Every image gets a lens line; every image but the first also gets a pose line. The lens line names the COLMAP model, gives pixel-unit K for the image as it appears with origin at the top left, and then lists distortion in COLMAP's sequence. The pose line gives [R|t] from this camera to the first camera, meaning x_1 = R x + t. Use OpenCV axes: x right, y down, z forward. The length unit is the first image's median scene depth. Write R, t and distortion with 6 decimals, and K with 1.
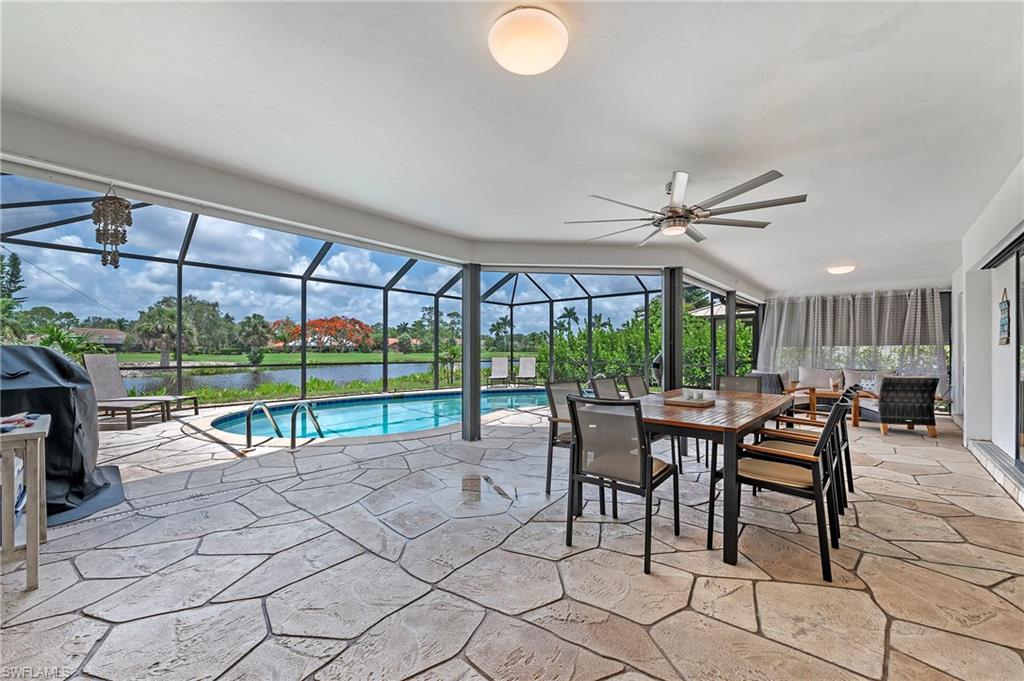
lens RADIAL K [[414.0, 0, 515.0], [0, 414.0, 354.1], [0, 0, 1]] dist [-0.007673, 0.000163]
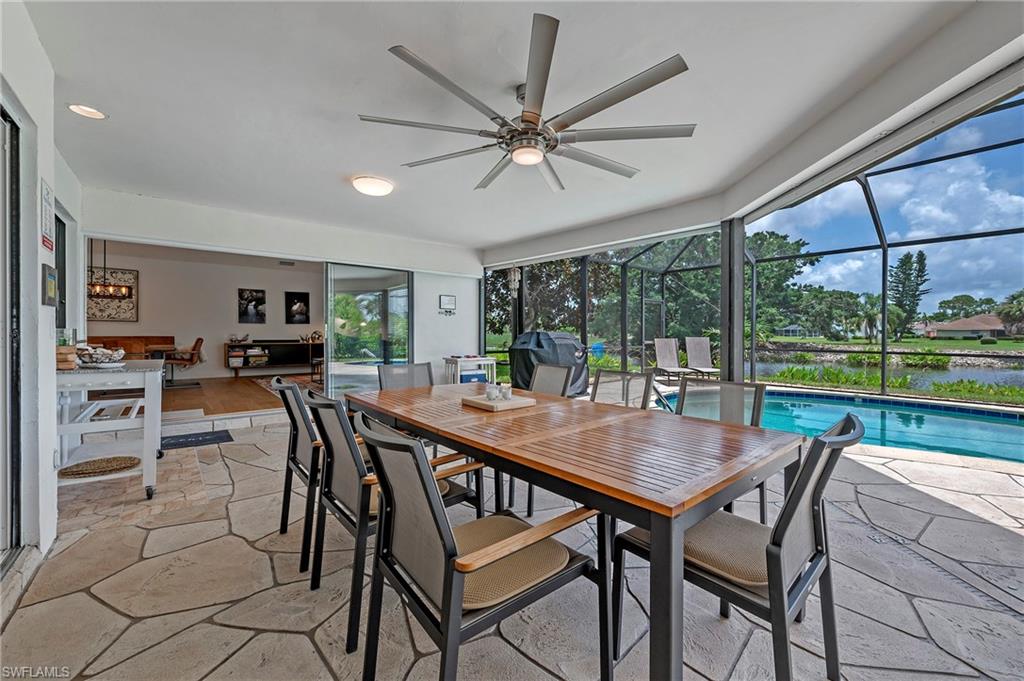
lens RADIAL K [[414.0, 0, 511.2], [0, 414.0, 335.6], [0, 0, 1]] dist [-0.007673, 0.000163]
pose [[-0.157445, -0.003319, -0.987522, 0.529623], [-0.010556, 0.999943, -0.001678, 0.002325], [0.987471, 0.010160, -0.157471, 0.532970]]
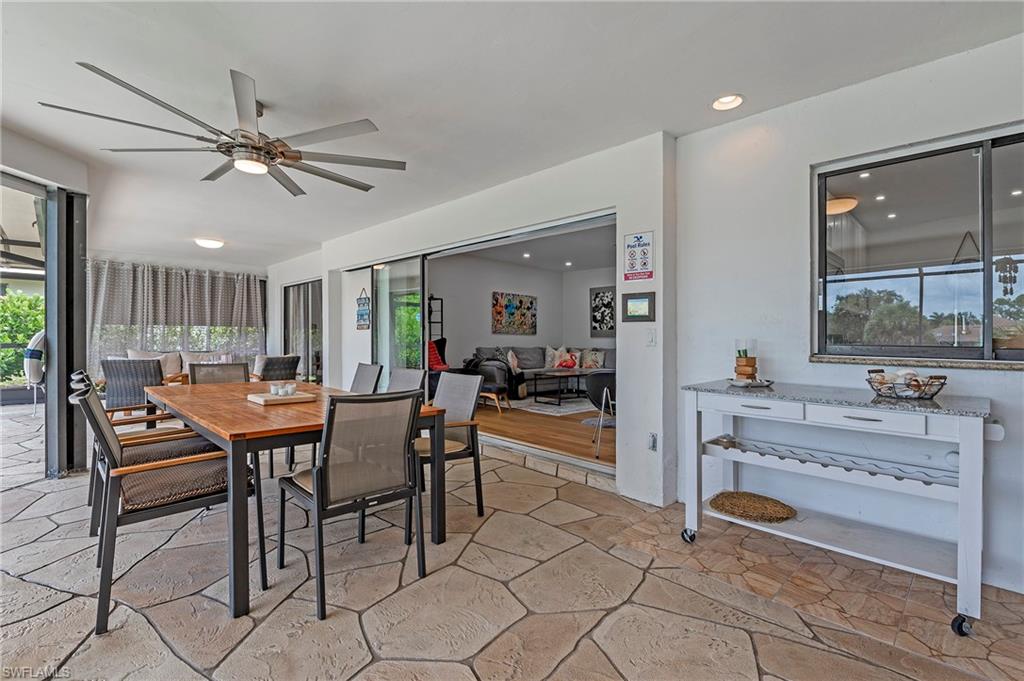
lens RADIAL K [[465.3, 0, 515.0], [0, 465.3, 339.1], [0, 0, 1]] dist [0.004438, 0.000255]
pose [[0.069823, -0.005413, 0.997545, -0.200707], [-0.007761, 0.999952, 0.005970, -0.002408], [-0.997529, -0.008159, 0.069778, 0.239274]]
